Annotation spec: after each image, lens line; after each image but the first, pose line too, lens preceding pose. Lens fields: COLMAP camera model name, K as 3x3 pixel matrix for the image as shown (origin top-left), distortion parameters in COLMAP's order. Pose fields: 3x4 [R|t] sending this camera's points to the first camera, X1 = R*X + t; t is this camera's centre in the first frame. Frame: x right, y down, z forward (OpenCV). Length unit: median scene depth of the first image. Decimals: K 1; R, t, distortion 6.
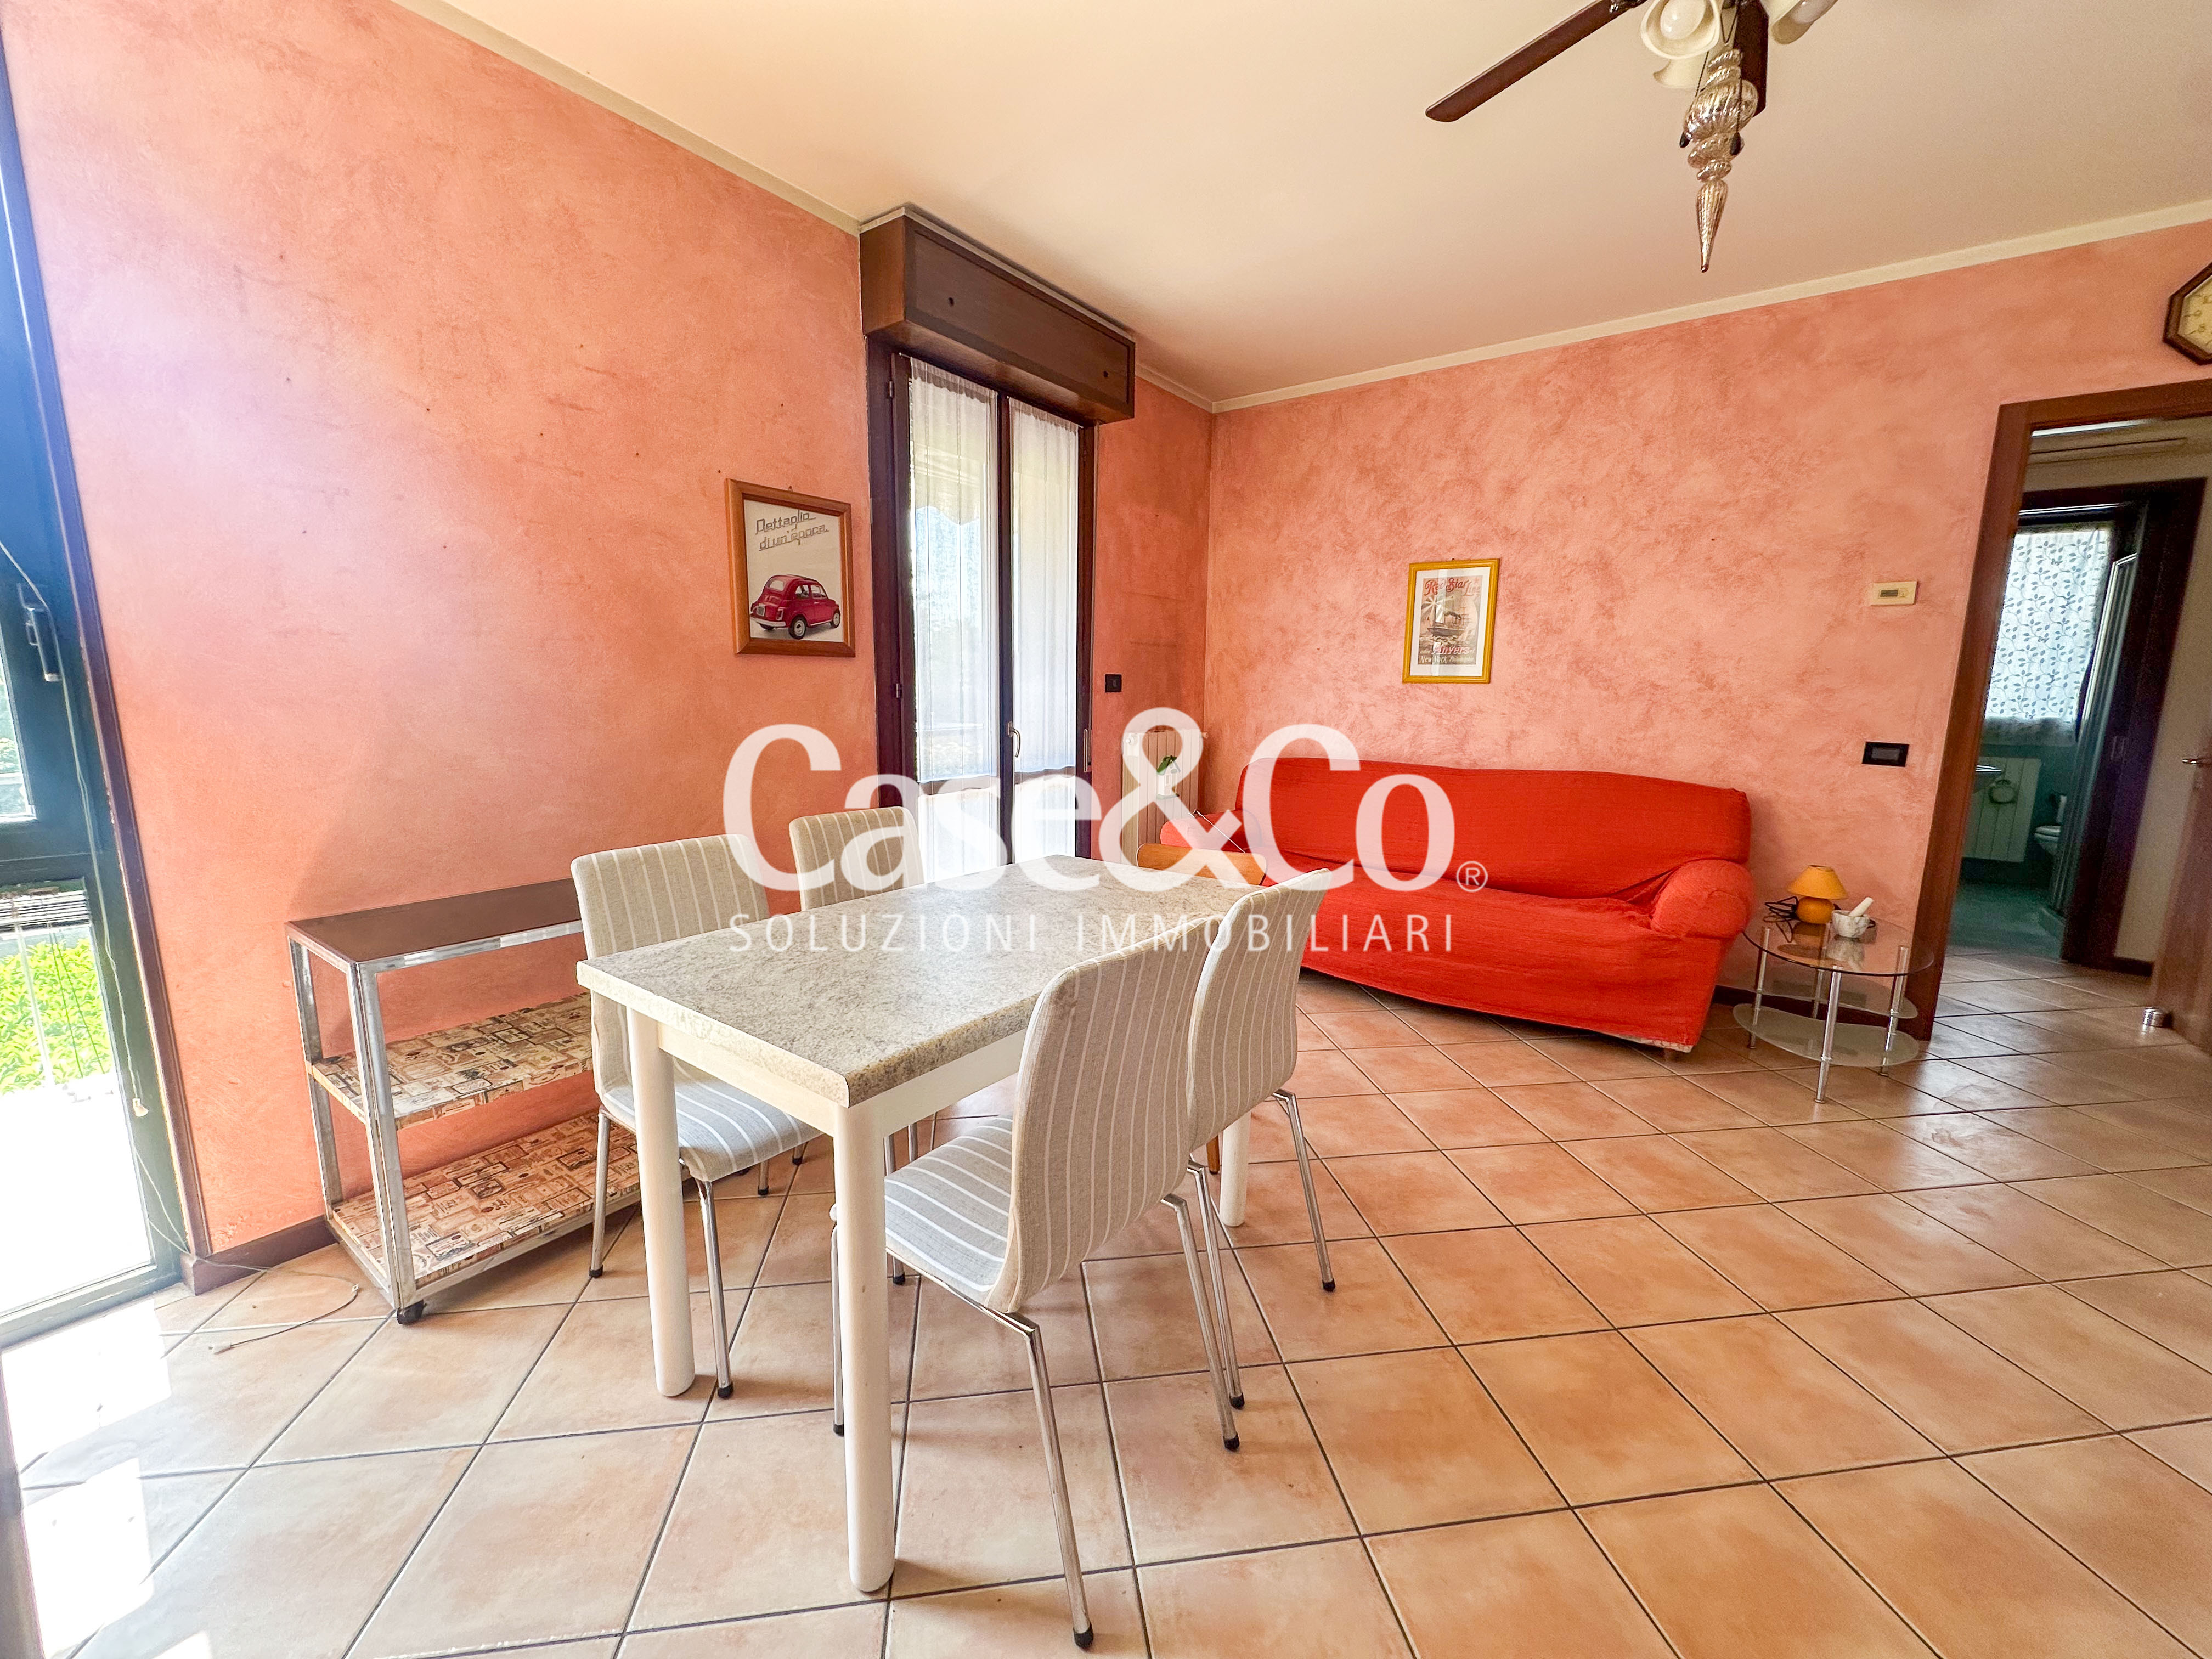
lens RADIAL K [[885.8, 0, 1107.4], [0, 885.8, 829.4], [0, 0, 1]] dist [-0.003644, 0.001002]
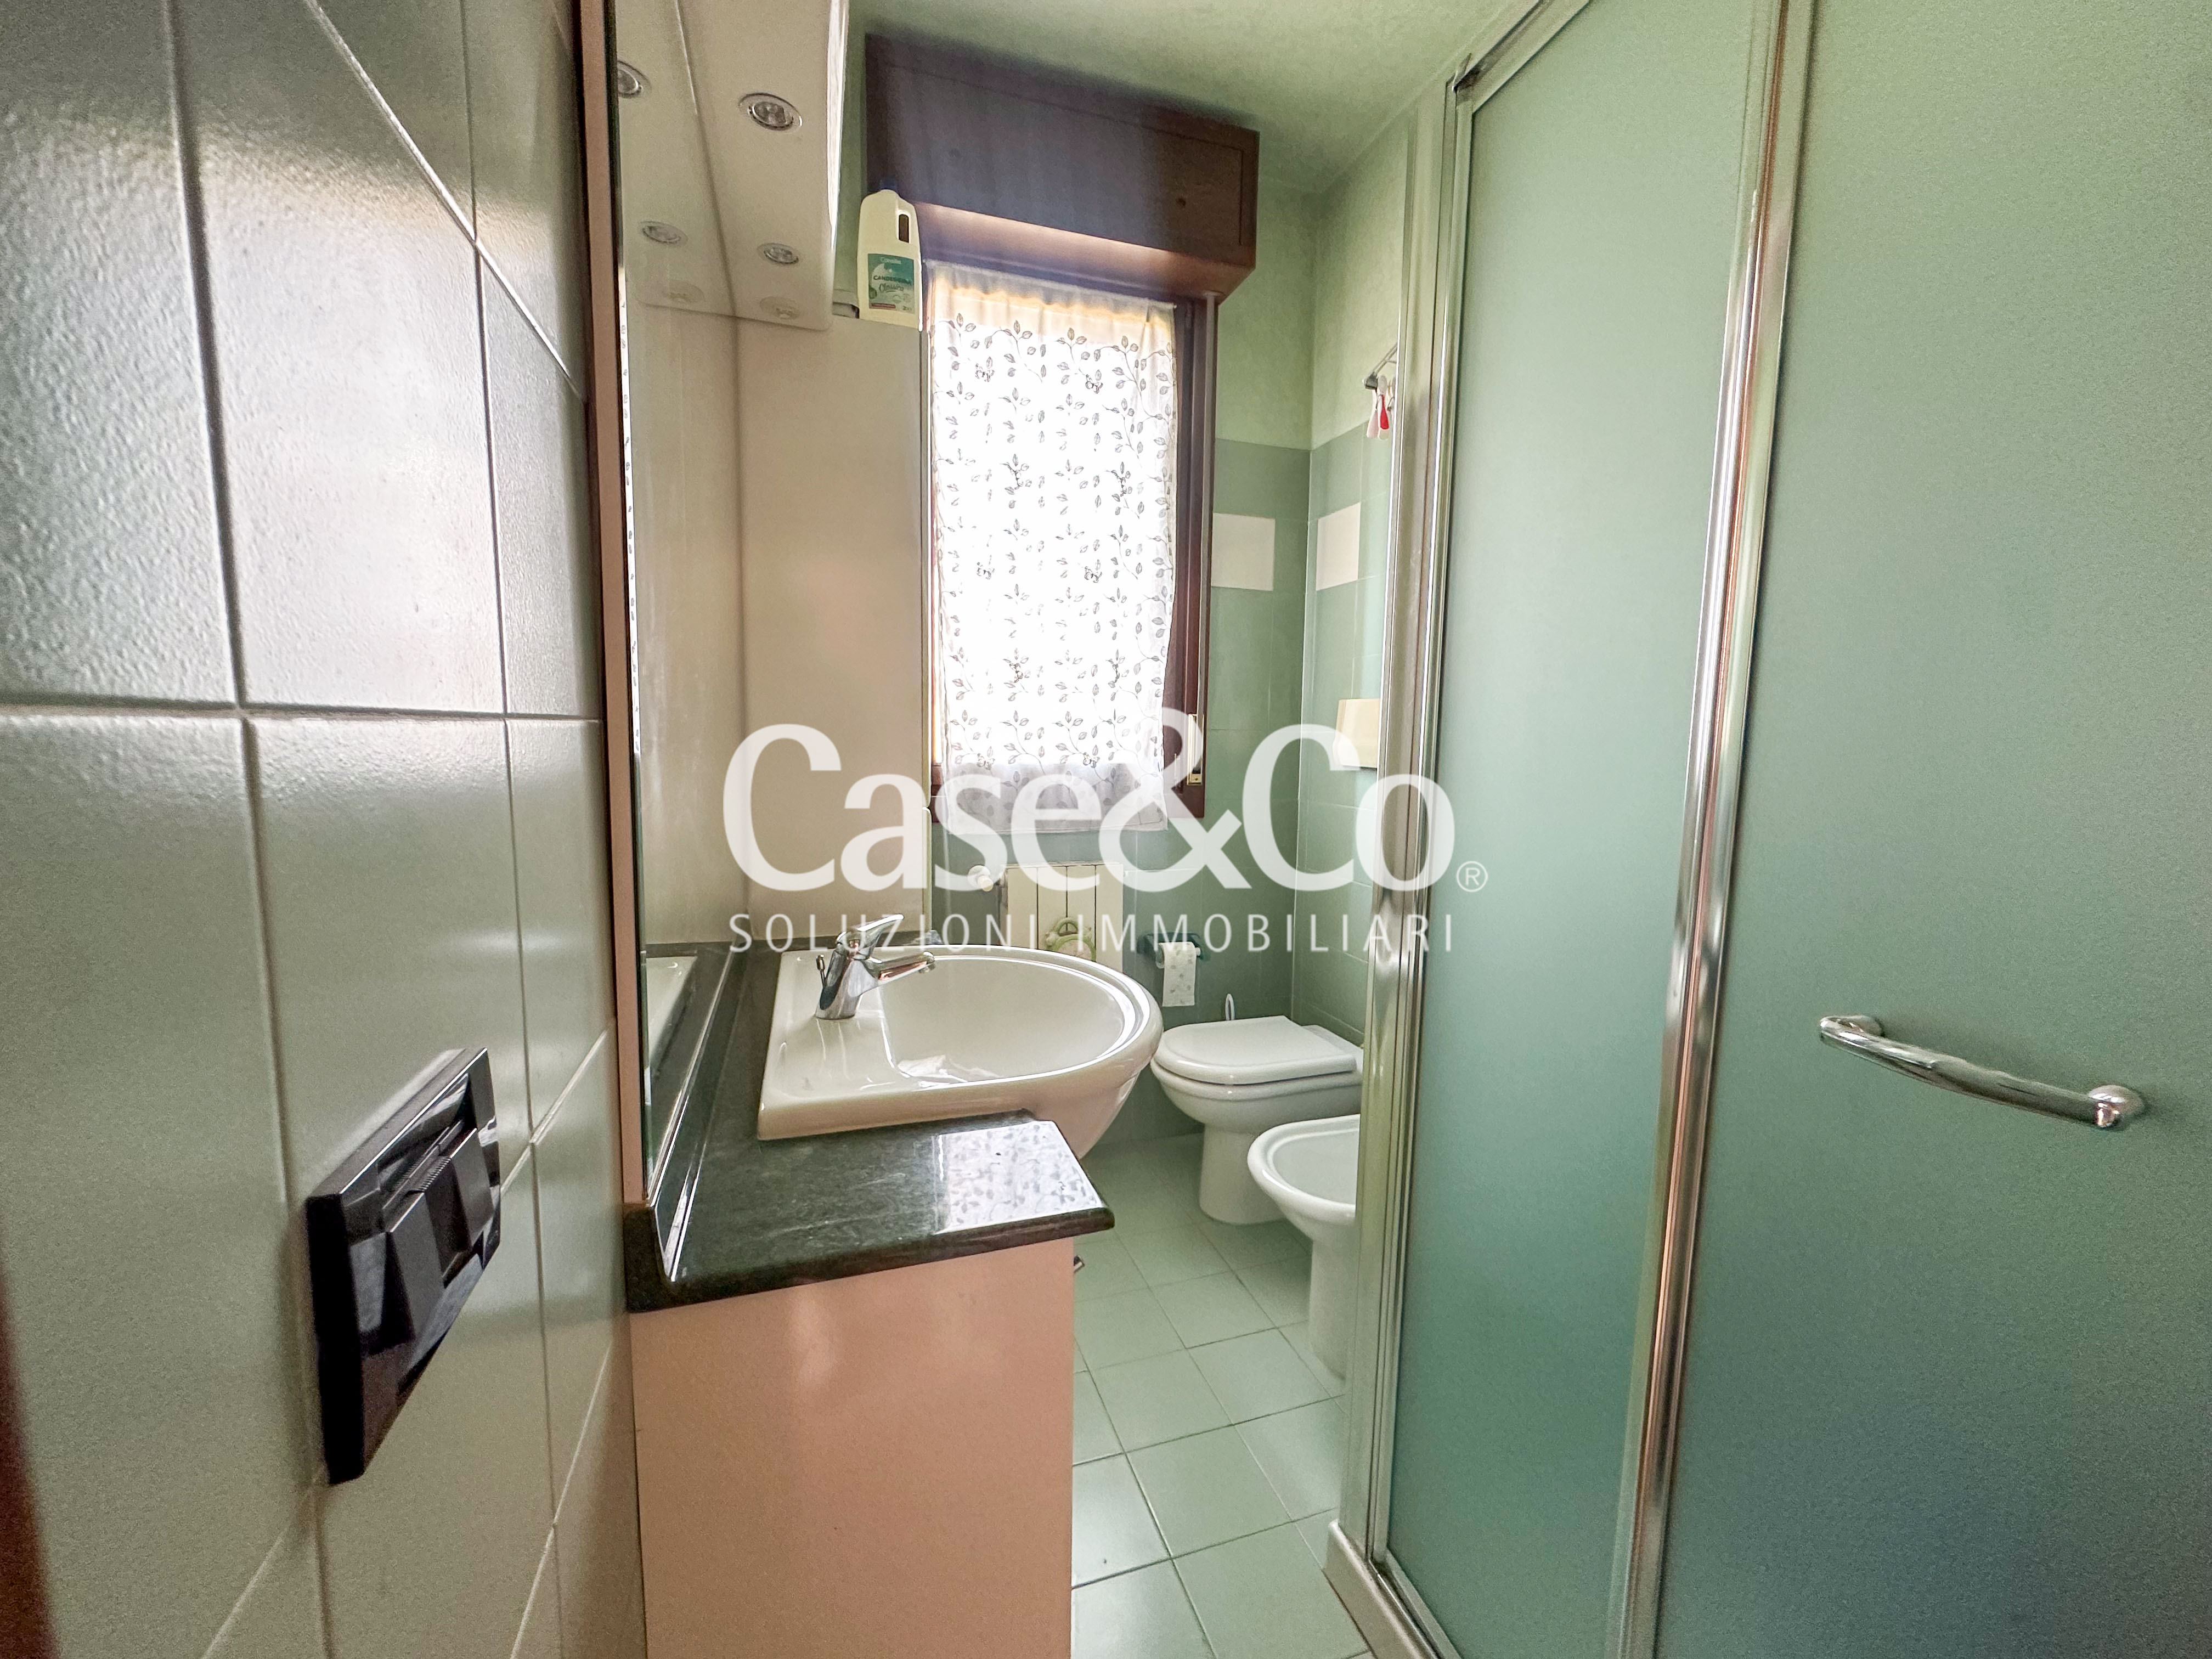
lens RADIAL K [[885.8, 0, 1107.4], [0, 885.8, 829.4], [0, 0, 1]] dist [-0.003644, 0.001002]
pose [[0.580779, -0.094336, 0.808577, 1.199129], [0.124722, 0.991848, 0.026133, -0.180036], [-0.804450, 0.085670, 0.587810, 1.270906]]
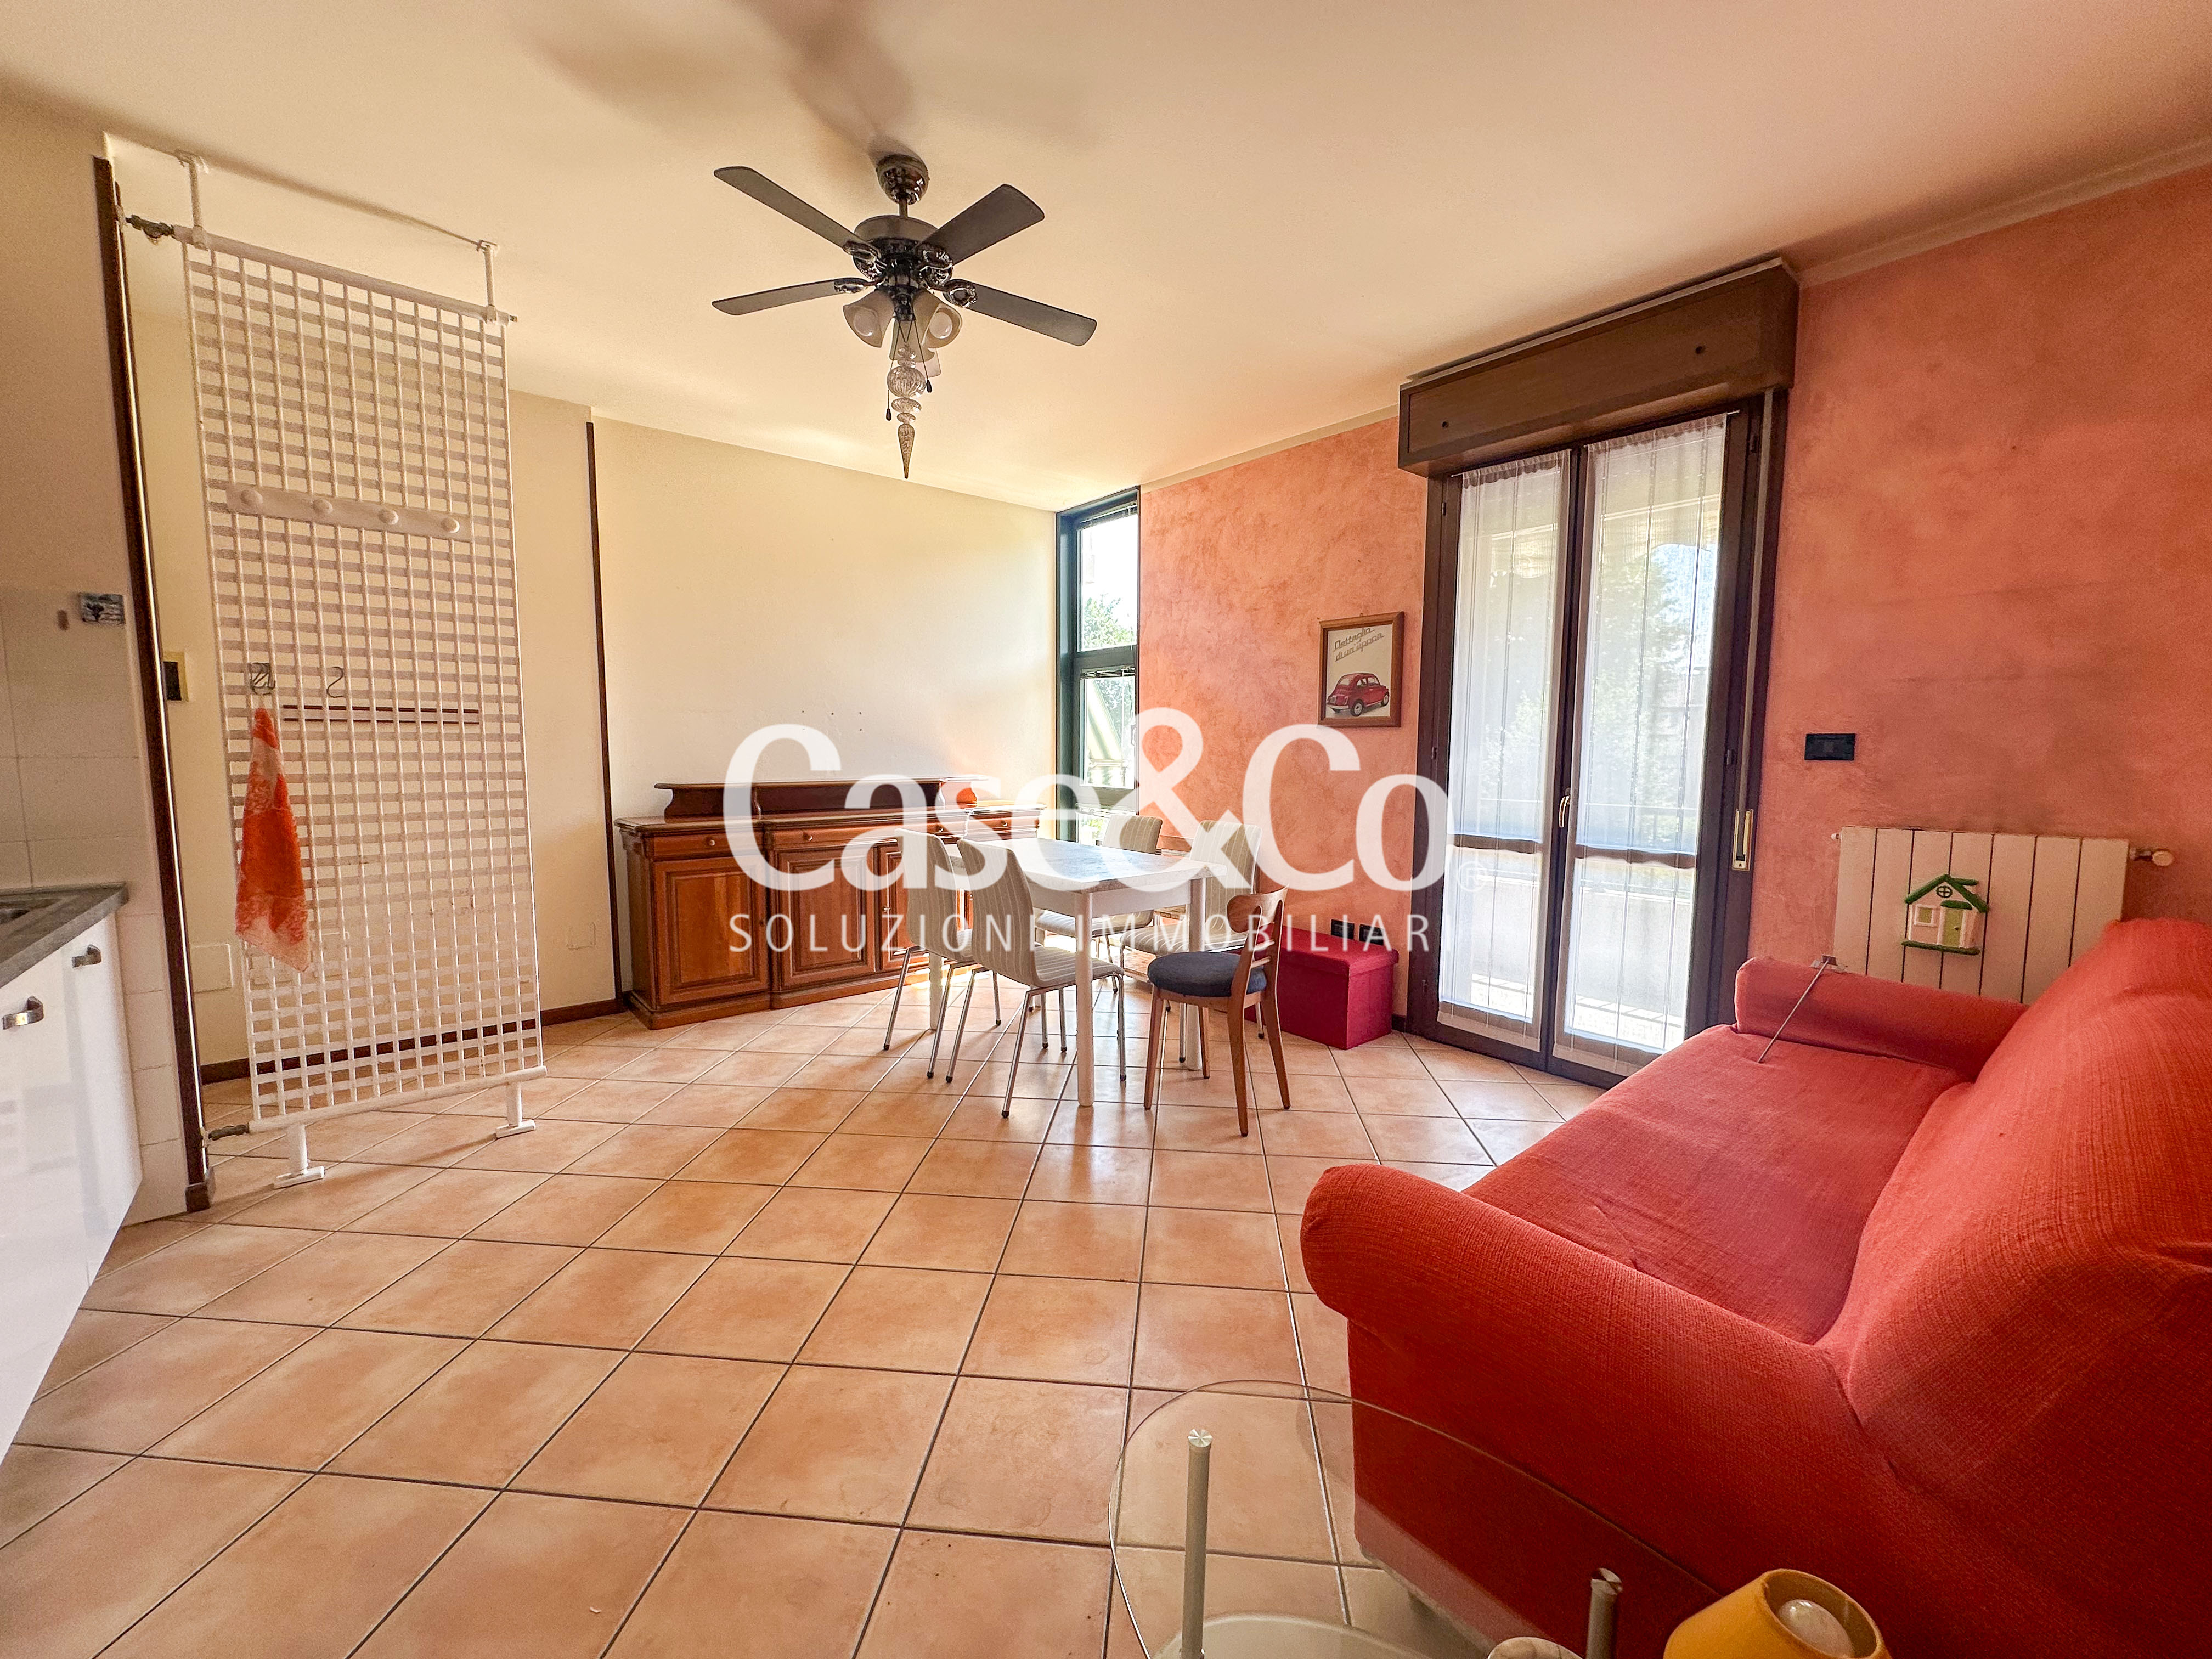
lens RADIAL K [[885.8, 0, 1107.4], [0, 885.8, 829.4], [0, 0, 1]] dist [-0.003644, 0.001002]
pose [[-0.228637, 0.078390, -0.970350, 0.955299], [-0.168258, 0.978570, 0.118700, -0.115399], [0.958861, 0.190408, -0.210548, 0.790893]]
